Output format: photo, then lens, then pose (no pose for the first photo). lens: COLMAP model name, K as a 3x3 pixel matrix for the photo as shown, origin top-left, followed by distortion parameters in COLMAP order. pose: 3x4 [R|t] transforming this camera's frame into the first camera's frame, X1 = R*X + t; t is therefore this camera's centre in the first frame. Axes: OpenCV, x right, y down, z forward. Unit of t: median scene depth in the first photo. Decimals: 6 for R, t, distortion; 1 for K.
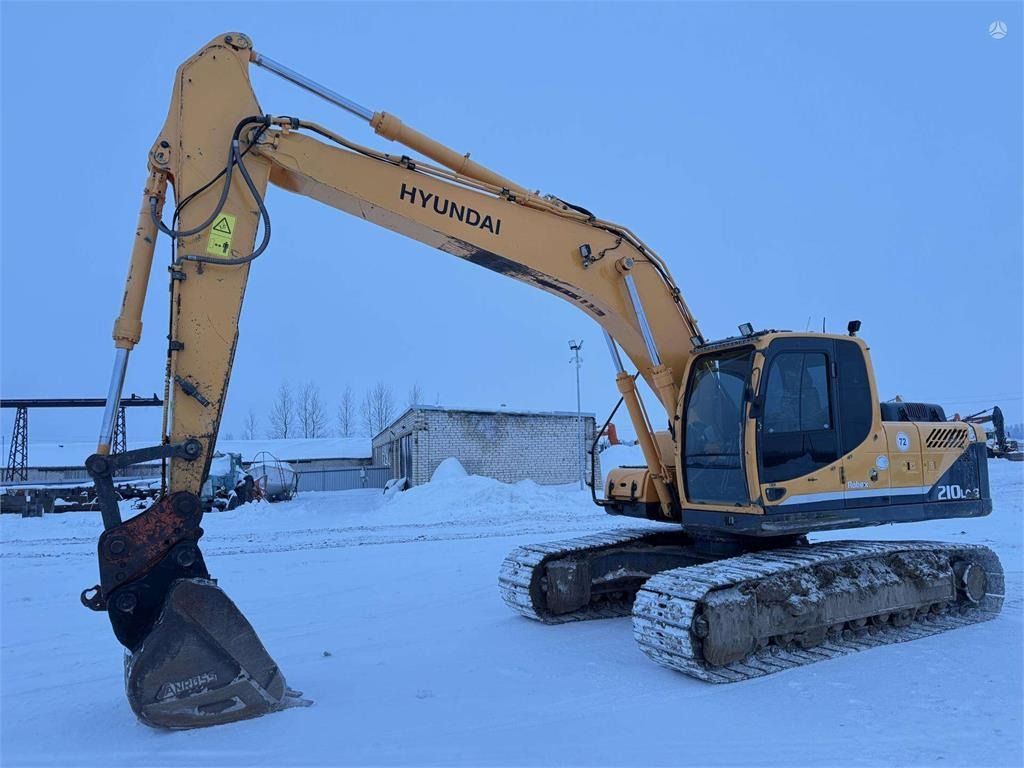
lens RADIAL K [[706.1, 0, 515.4], [0, 706.1, 387.1], [0, 0, 1]] dist [0.133281, -0.193070]
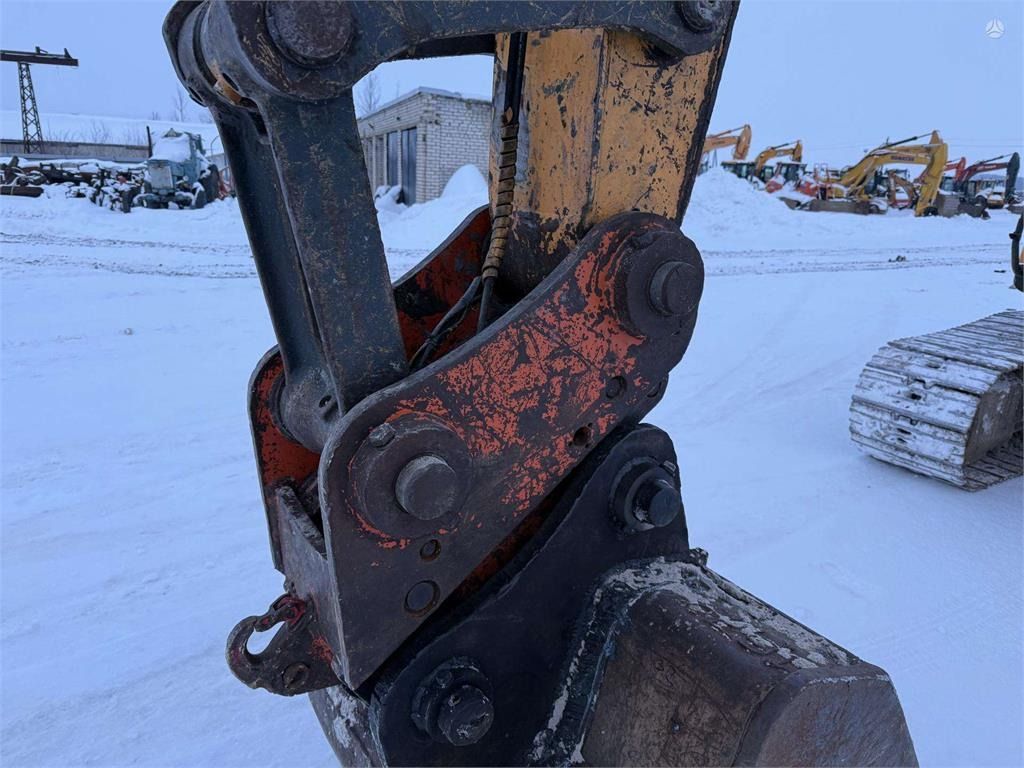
lens RADIAL K [[721.5, 0, 511.2], [0, 721.5, 392.4], [0, 0, 1]] dist [0.043679, -0.062846]
pose [[0.994848, 0.053604, 0.086044, -0.358189], [-0.082583, 0.920806, 0.381177, 0.079801], [-0.058797, -0.386319, 0.920489, 0.544076]]
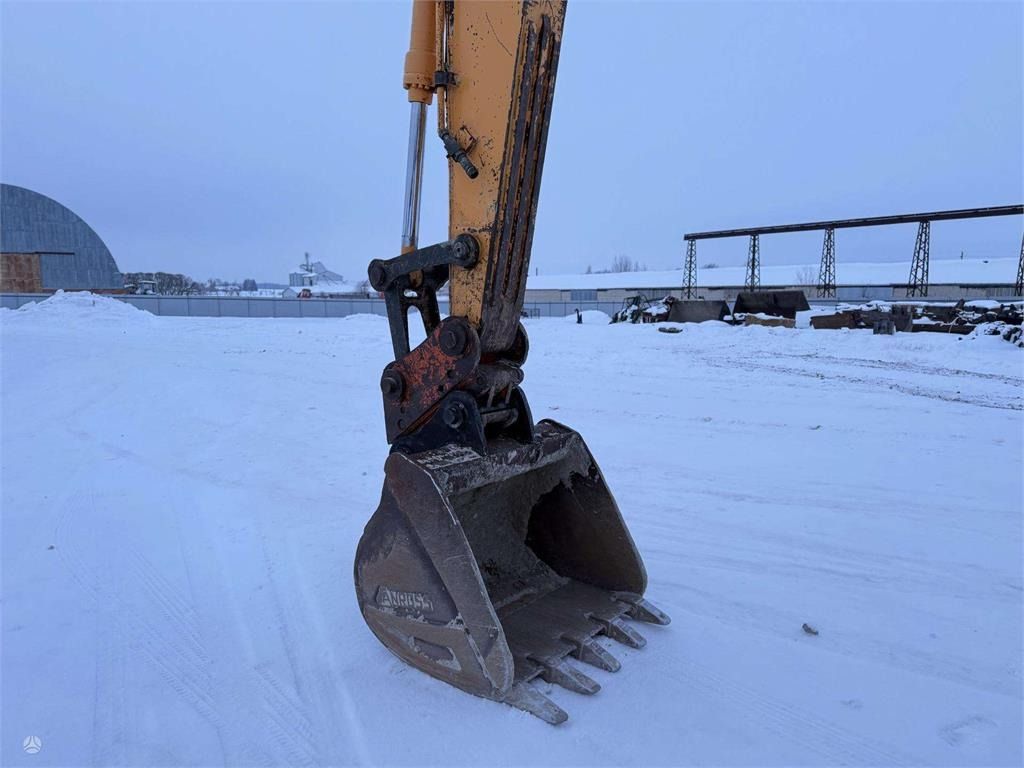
lens RADIAL K [[712.2, 0, 512.0], [0, 712.2, 384.0], [0, 0, 1]] dist [0.109321, -0.159721]
pose [[0.391762, 0.143181, -0.908857, 0.108328], [0.083709, 0.978173, 0.190183, 0.059597], [0.916251, -0.150586, 0.371226, 0.553393]]
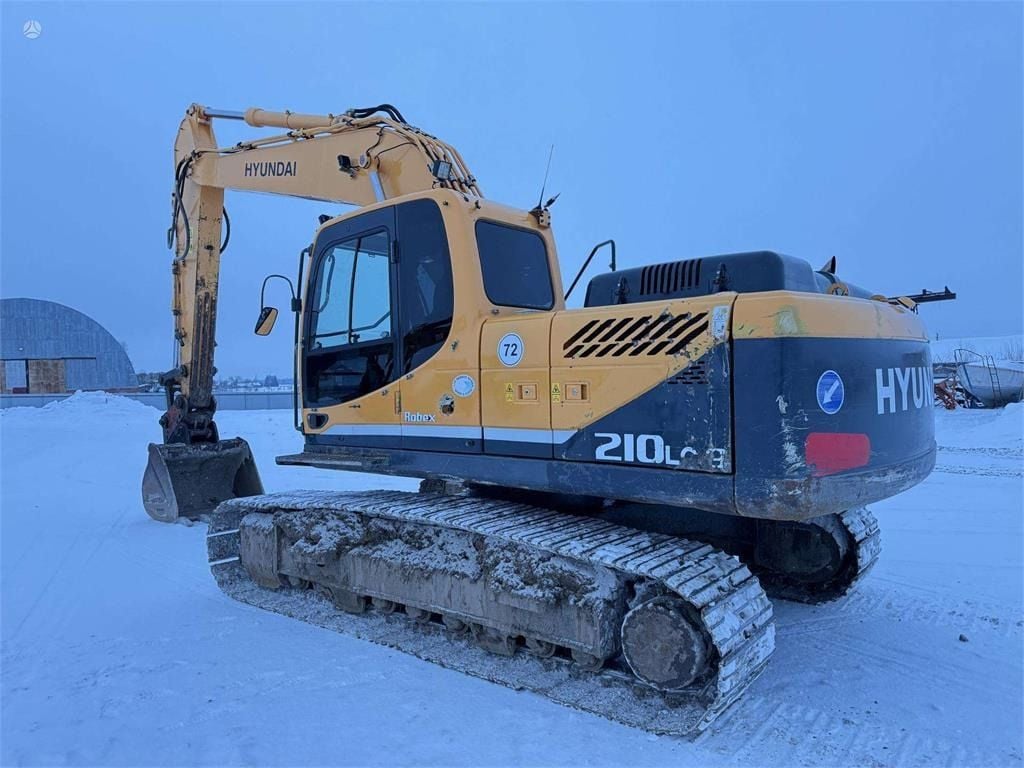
lens RADIAL K [[712.2, 0, 512.0], [0, 712.2, 384.0], [0, 0, 1]] dist [0.109321, -0.159721]
pose [[0.367560, 0.020739, -0.929769, 1.035161], [0.110488, 0.991697, 0.065799, 0.063768], [0.923413, -0.126914, 0.362217, 0.770372]]
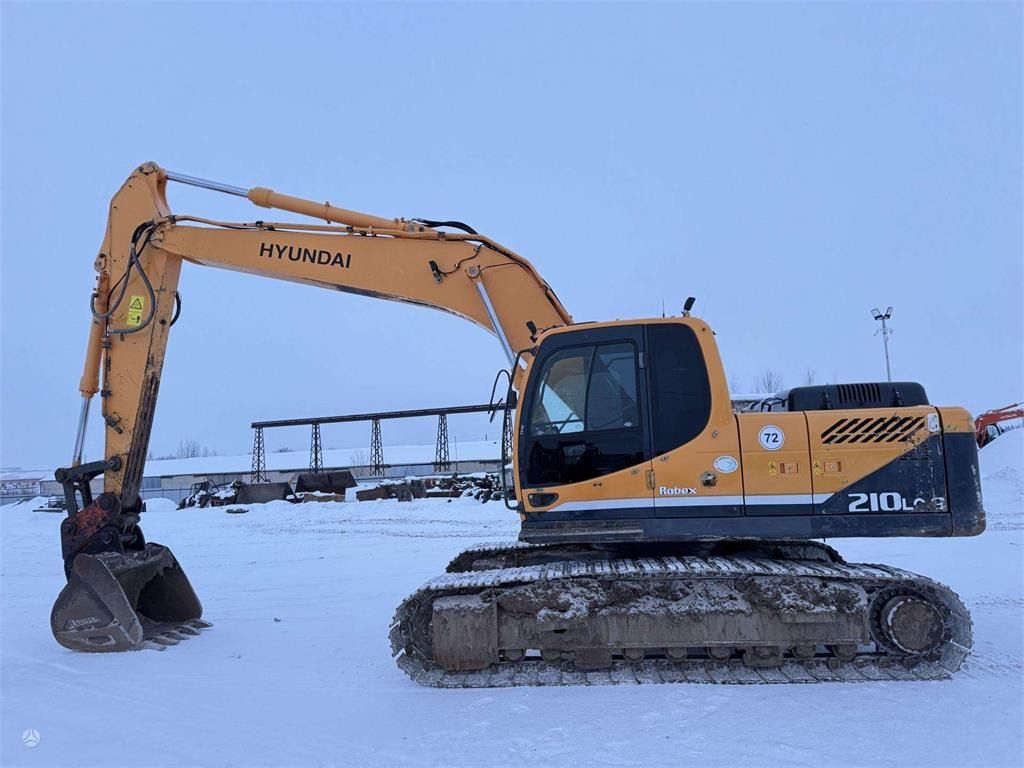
lens RADIAL K [[709.1, 0, 513.3], [0, 709.1, 386.0], [0, 0, 1]] dist [0.113361, -0.173189]
pose [[0.827036, -0.068897, -0.557910, 0.728604], [0.076080, 0.997048, -0.010346, 0.004592], [0.556976, -0.033889, 0.829837, 0.173708]]
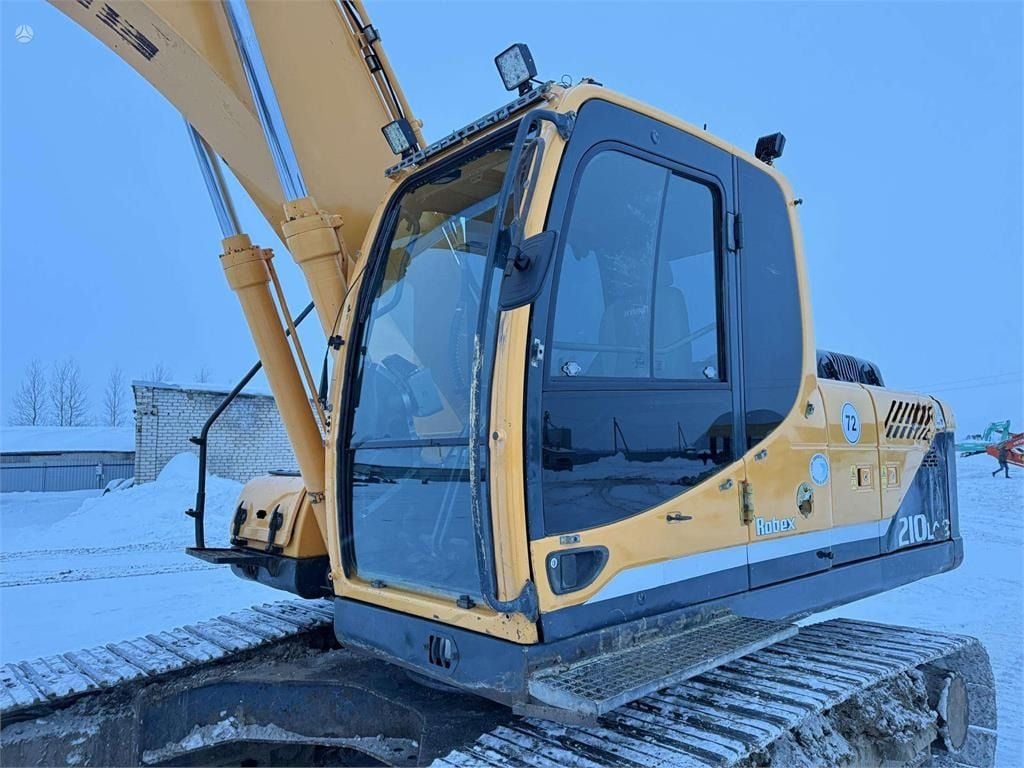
lens RADIAL K [[721.5, 0, 511.2], [0, 721.5, 392.4], [0, 0, 1]] dist [0.043679, -0.062846]
pose [[0.971412, 0.034615, 0.234861, 0.217502], [-0.037572, 0.999261, 0.008125, 0.059186], [-0.234406, -0.016717, 0.971995, 0.592027]]
